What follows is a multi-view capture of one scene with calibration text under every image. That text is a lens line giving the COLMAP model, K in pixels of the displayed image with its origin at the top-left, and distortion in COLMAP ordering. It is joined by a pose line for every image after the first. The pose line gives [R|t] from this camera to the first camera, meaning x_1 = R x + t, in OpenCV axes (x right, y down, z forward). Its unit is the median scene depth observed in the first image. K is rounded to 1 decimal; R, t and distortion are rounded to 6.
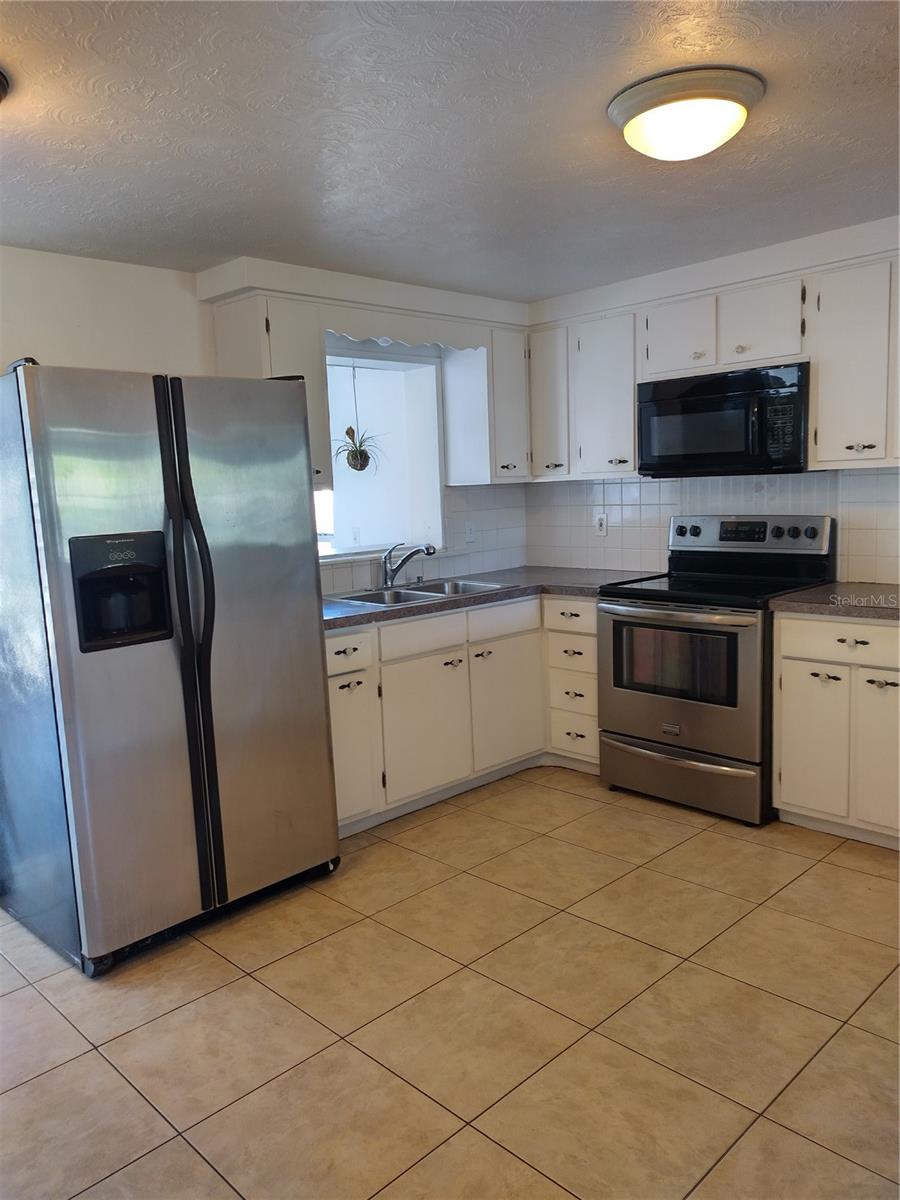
lens RADIAL K [[894.5, 0, 450.5], [0, 894.5, 600.4], [0, 0, 1]] dist [0.003153, 0.001973]
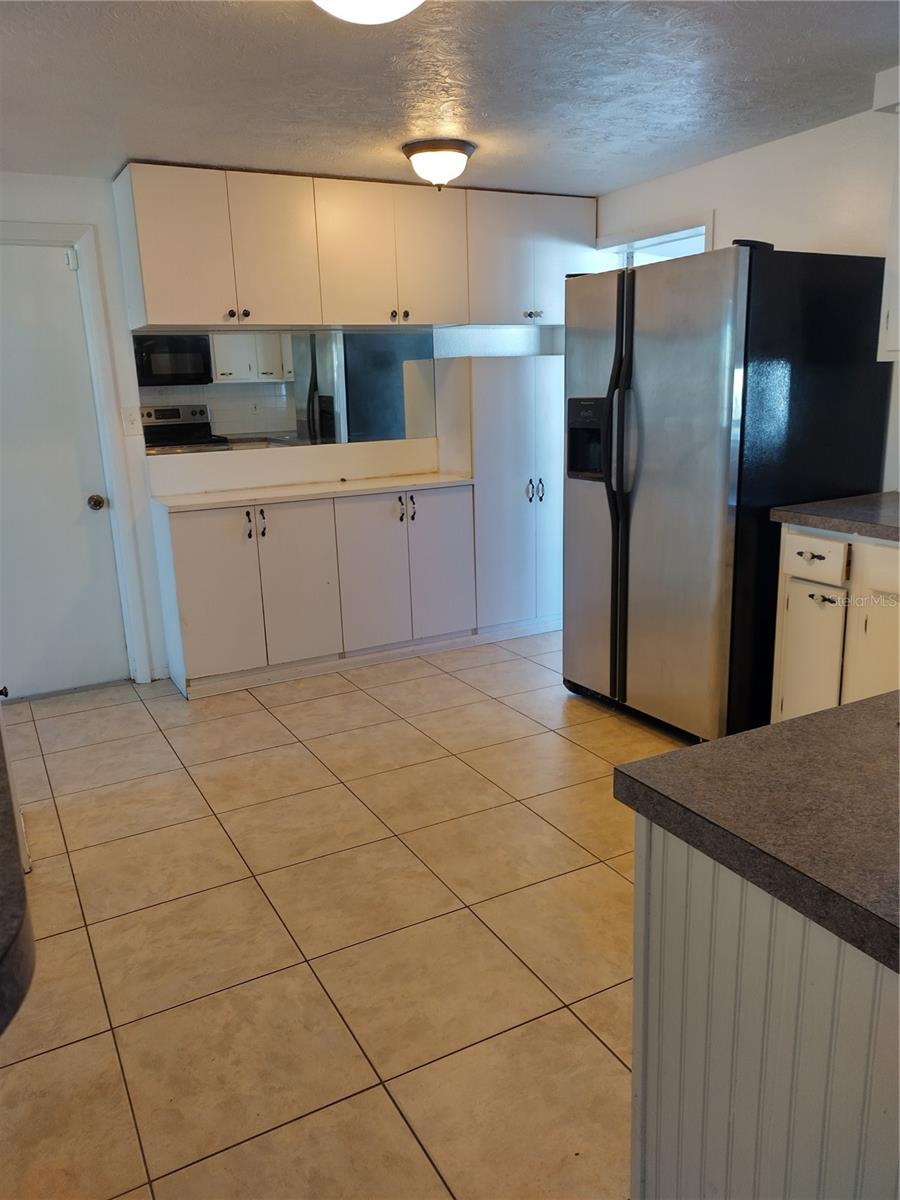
lens RADIAL K [[894.5, 0, 450.7], [0, 894.5, 601.7], [0, 0, 1]] dist [0.003153, 0.001973]
pose [[-0.270315, 0.281558, -0.920682, 1.176692], [-0.089633, 0.944769, 0.315241, -0.216348], [0.958590, 0.167738, -0.230149, 1.300740]]
